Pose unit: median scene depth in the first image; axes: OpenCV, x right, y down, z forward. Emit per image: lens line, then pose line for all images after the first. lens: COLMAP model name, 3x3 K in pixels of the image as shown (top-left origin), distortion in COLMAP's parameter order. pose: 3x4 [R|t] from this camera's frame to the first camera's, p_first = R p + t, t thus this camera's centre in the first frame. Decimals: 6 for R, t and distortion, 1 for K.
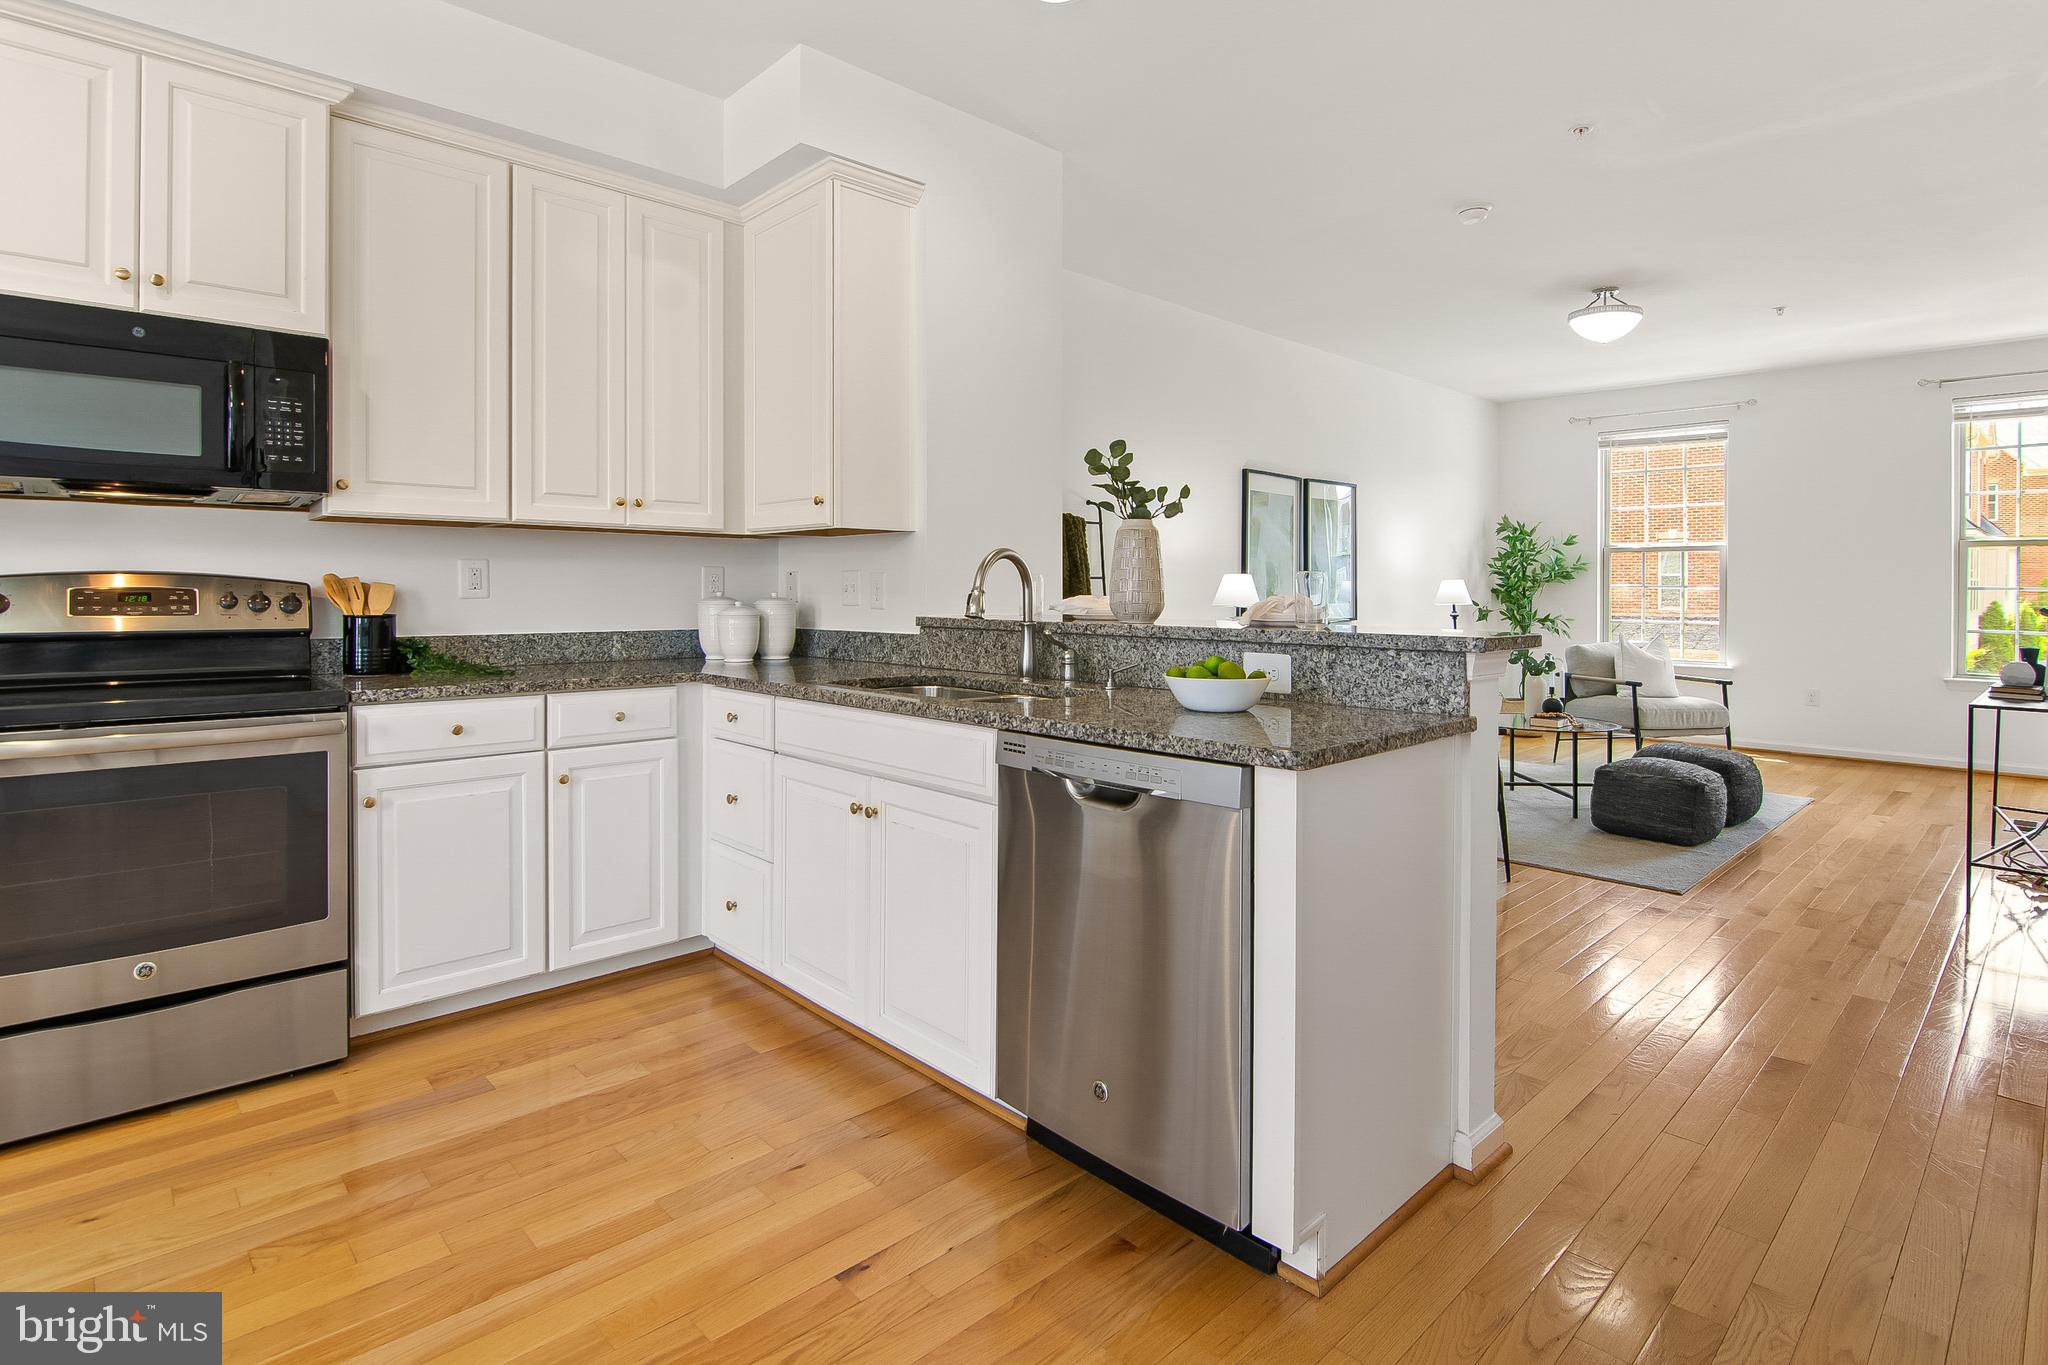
lens RADIAL K [[1026.5, 0, 1025.1], [0, 1026.5, 593.0], [0, 0, 1]] dist [-0.012705, -0.001272]
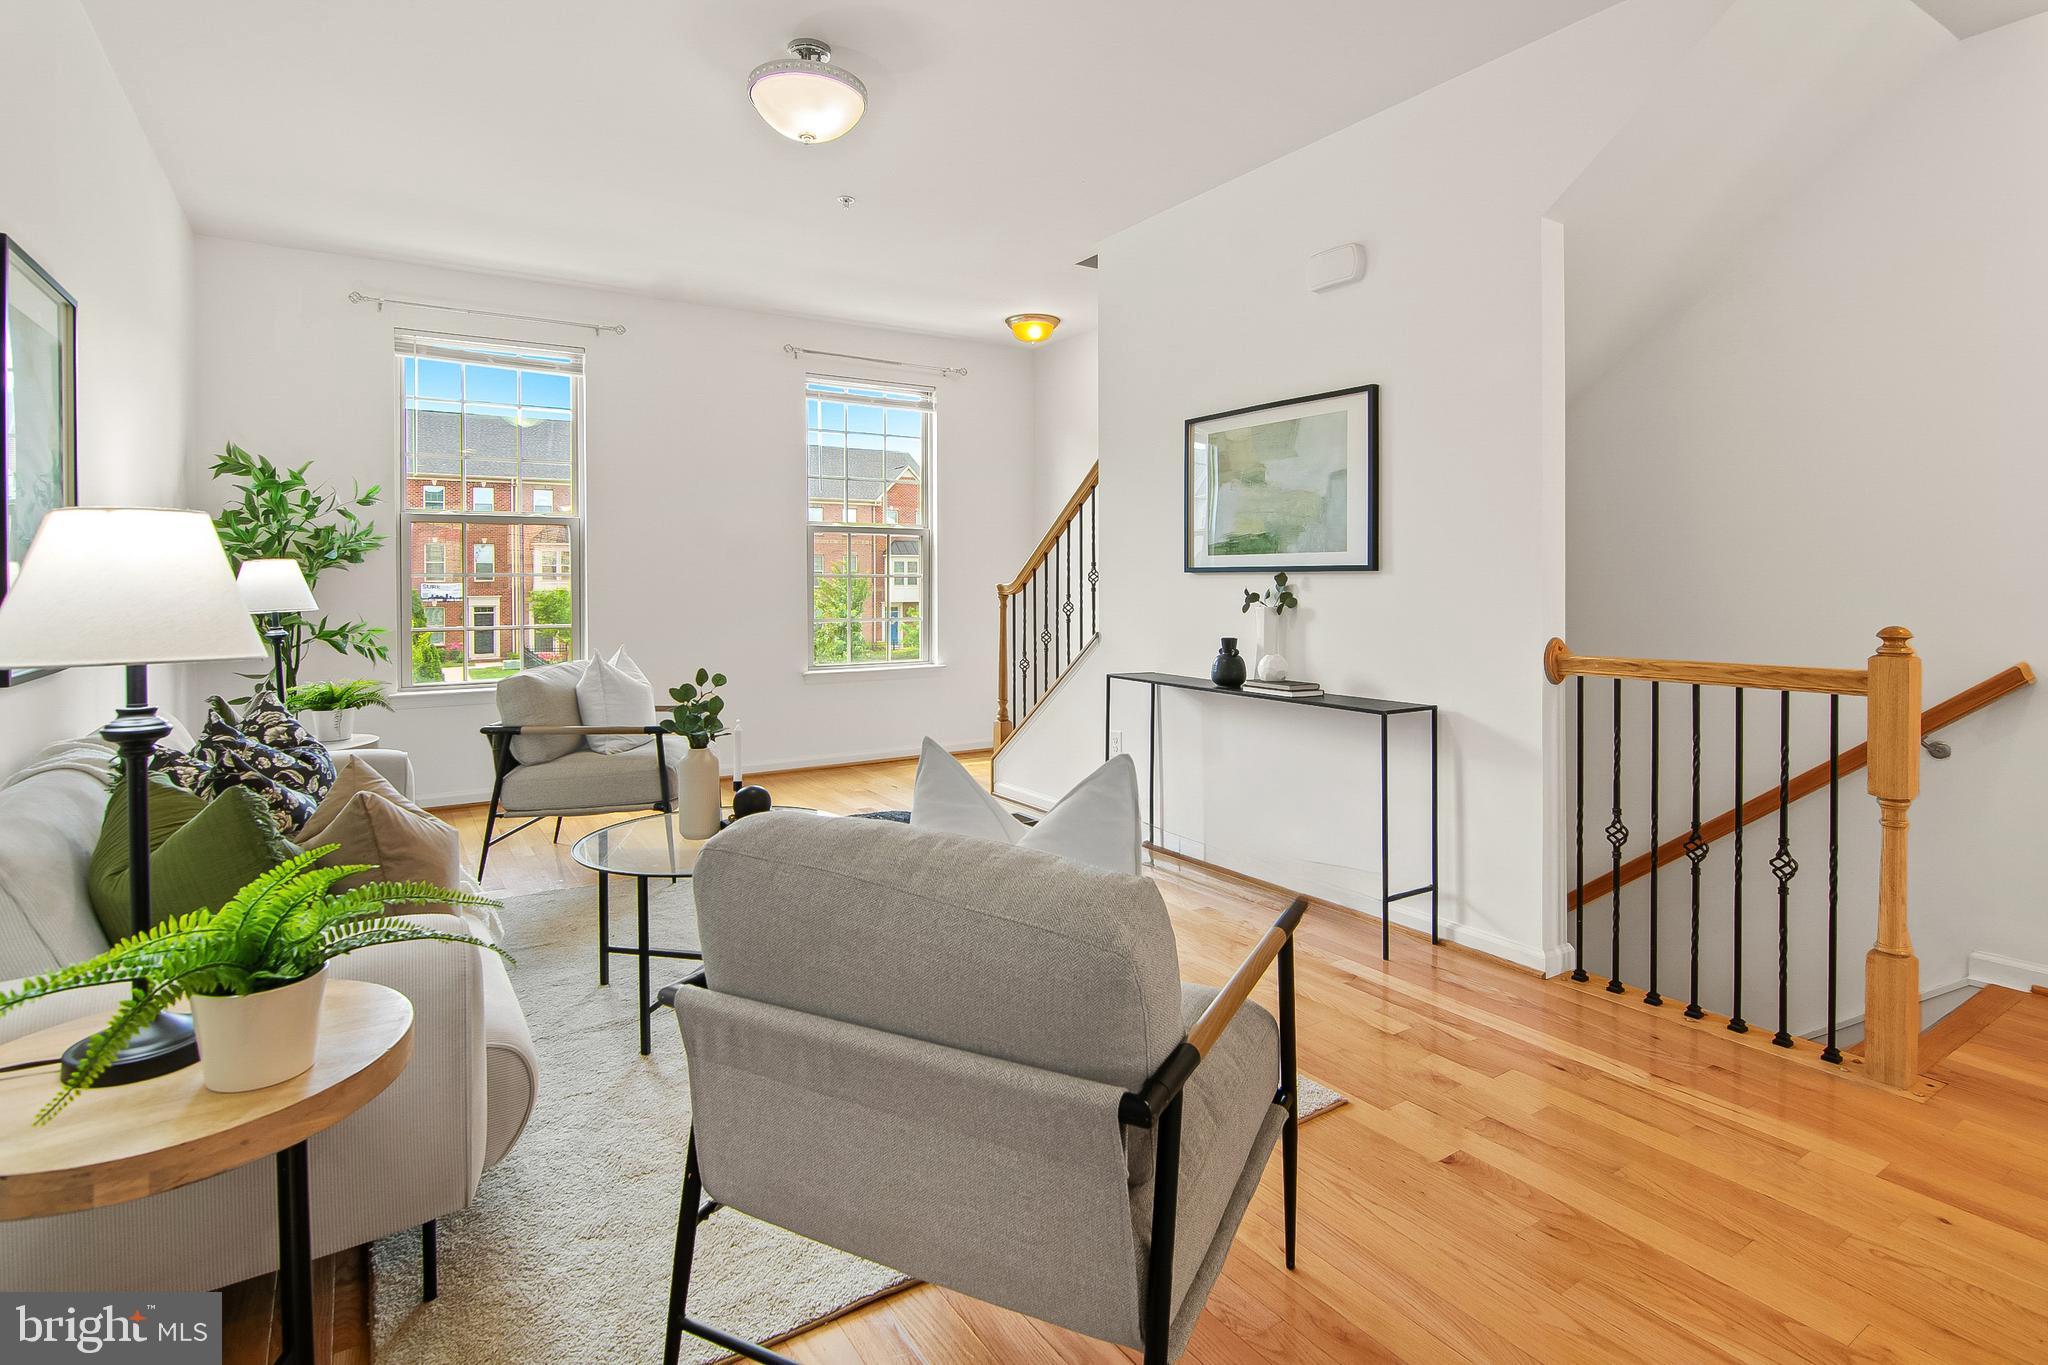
lens RADIAL K [[1026.8, 0, 1019.9], [0, 1026.8, 573.3], [0, 0, 1]] dist [-0.013390, -0.001292]
pose [[0.181375, 0.000267, 0.983414, 0.032331], [0.008389, 0.999963, -0.001819, -0.004635], [-0.983378, 0.008580, 0.181366, 0.845830]]
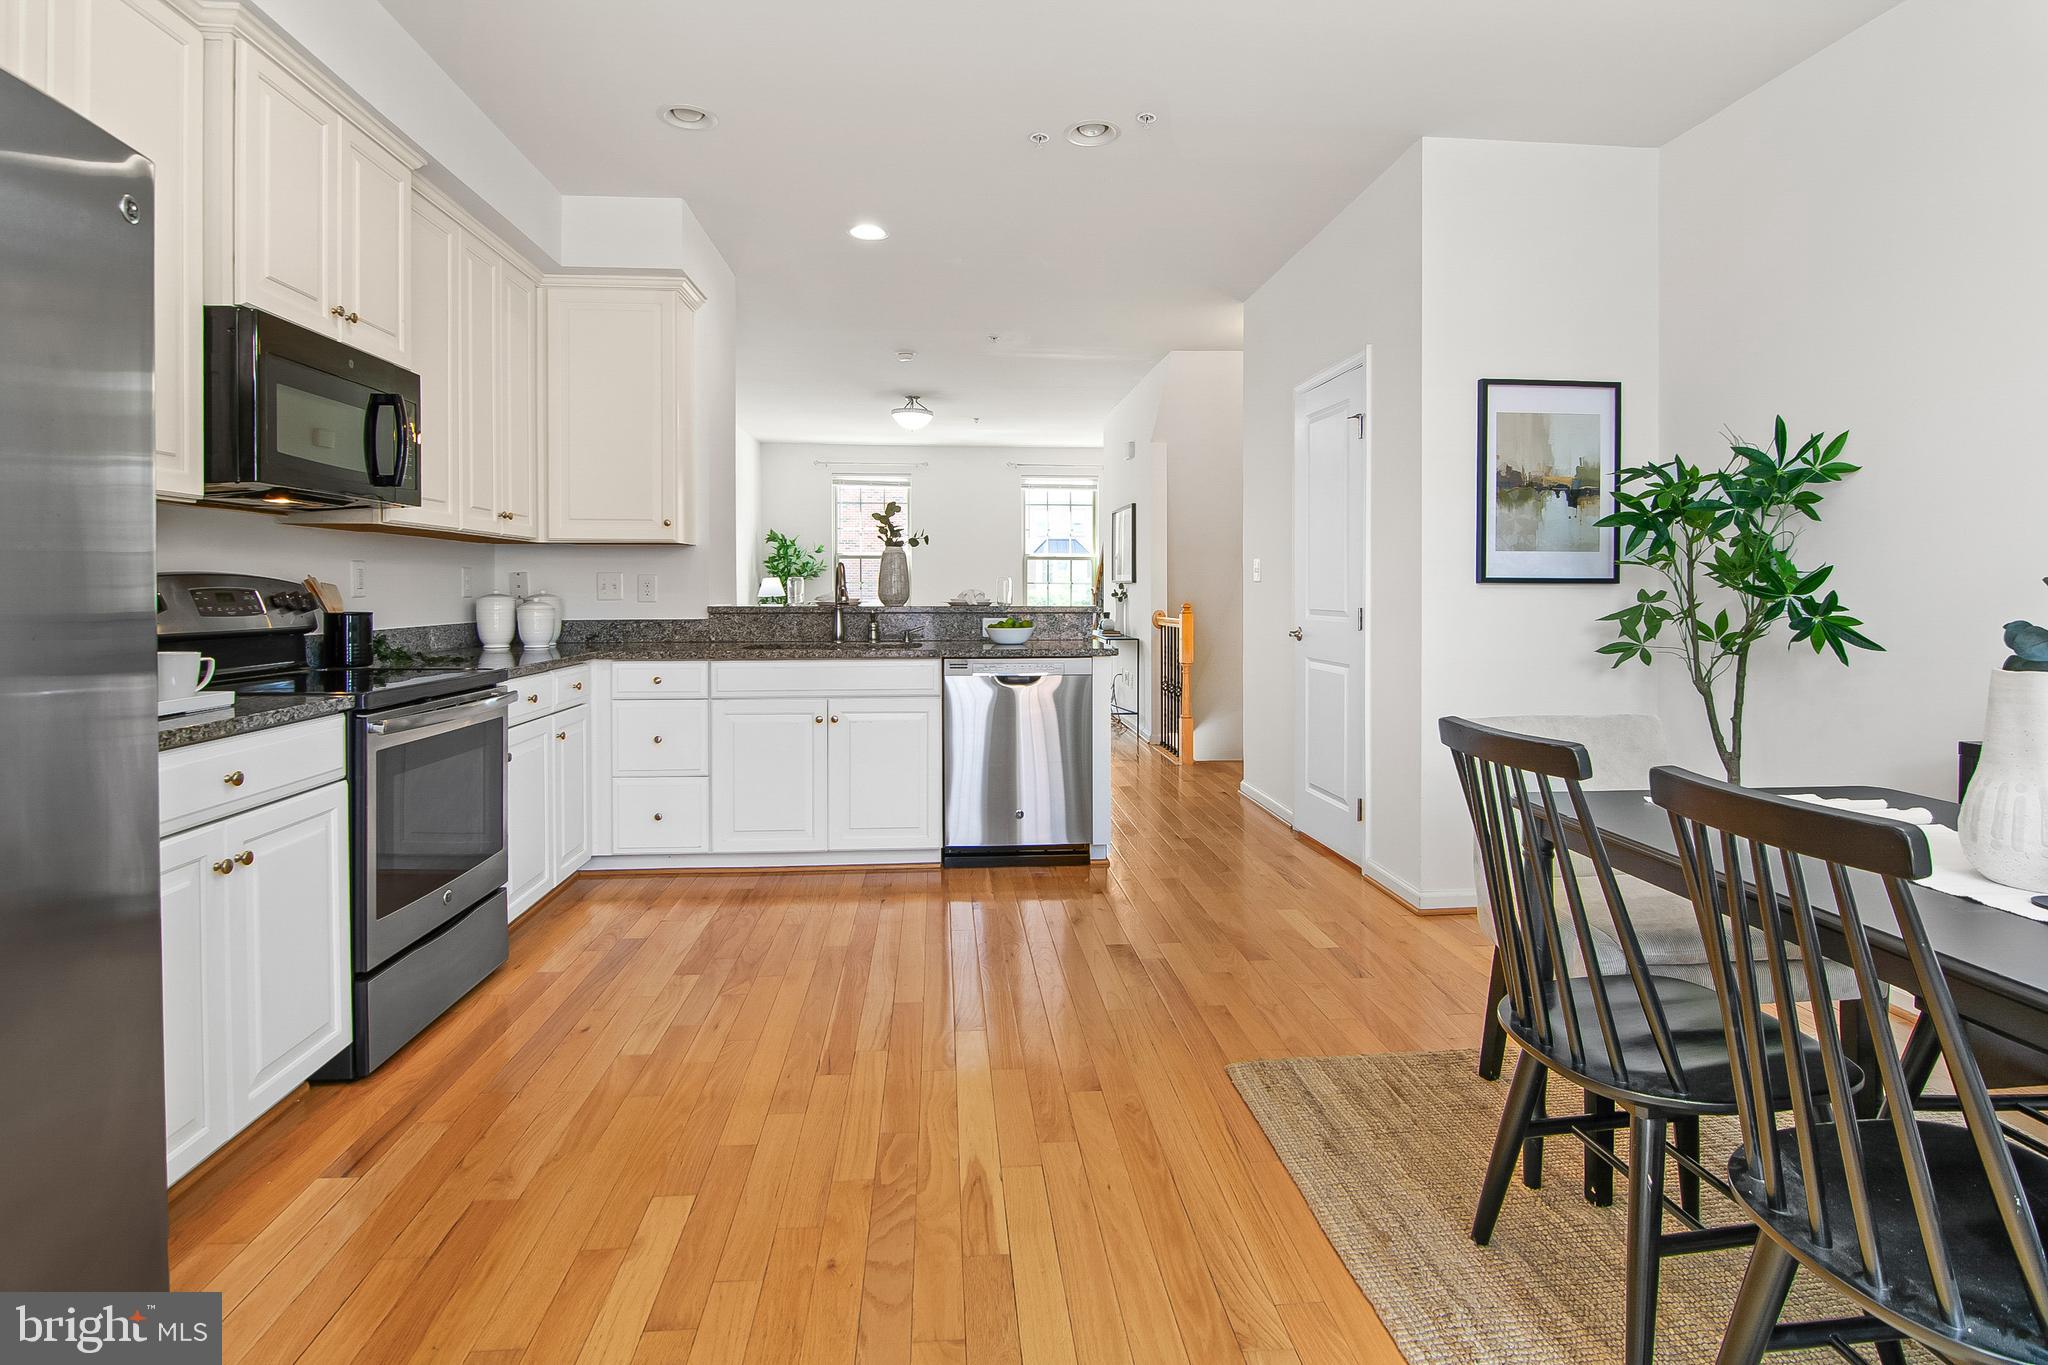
lens RADIAL K [[1027.9, 0, 1025.6], [0, 1027.9, 596.2], [0, 0, 1]] dist [-0.013620, -0.000687]
pose [[0.622287, -0.011986, 0.782697, -0.629674], [0.005319, 0.999924, 0.011084, -0.003045], [-0.782771, -0.002734, 0.622304, -0.148665]]
